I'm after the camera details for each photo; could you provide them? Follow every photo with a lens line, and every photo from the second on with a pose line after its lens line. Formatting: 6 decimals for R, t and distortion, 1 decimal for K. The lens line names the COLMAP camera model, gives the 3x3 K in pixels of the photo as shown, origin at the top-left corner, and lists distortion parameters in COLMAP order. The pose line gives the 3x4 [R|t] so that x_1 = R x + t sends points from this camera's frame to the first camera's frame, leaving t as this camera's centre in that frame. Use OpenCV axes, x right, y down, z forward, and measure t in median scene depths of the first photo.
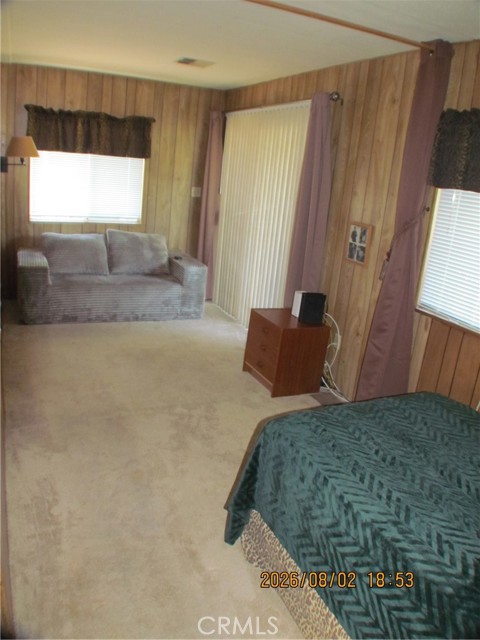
lens RADIAL K [[513.9, 0, 240.0], [0, 513.9, 320.0], [0, 0, 1]] dist [-0.153141, 0.048630]
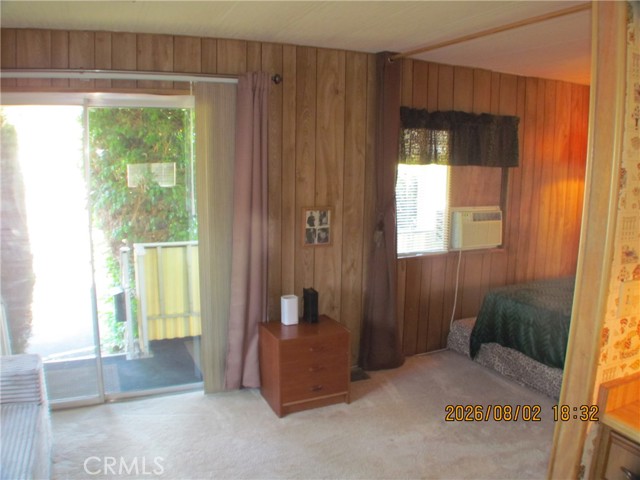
lens RADIAL K [[497.7, 0, 320.0], [0, 497.7, 240.0], [0, 0, 1]] dist [-0.193154, 0.051545]
pose [[-0.006171, -0.251417, 0.967859, -0.743261], [0.276445, 0.929729, 0.243274, -0.369789], [-0.961010, 0.269061, 0.063766, 0.946619]]
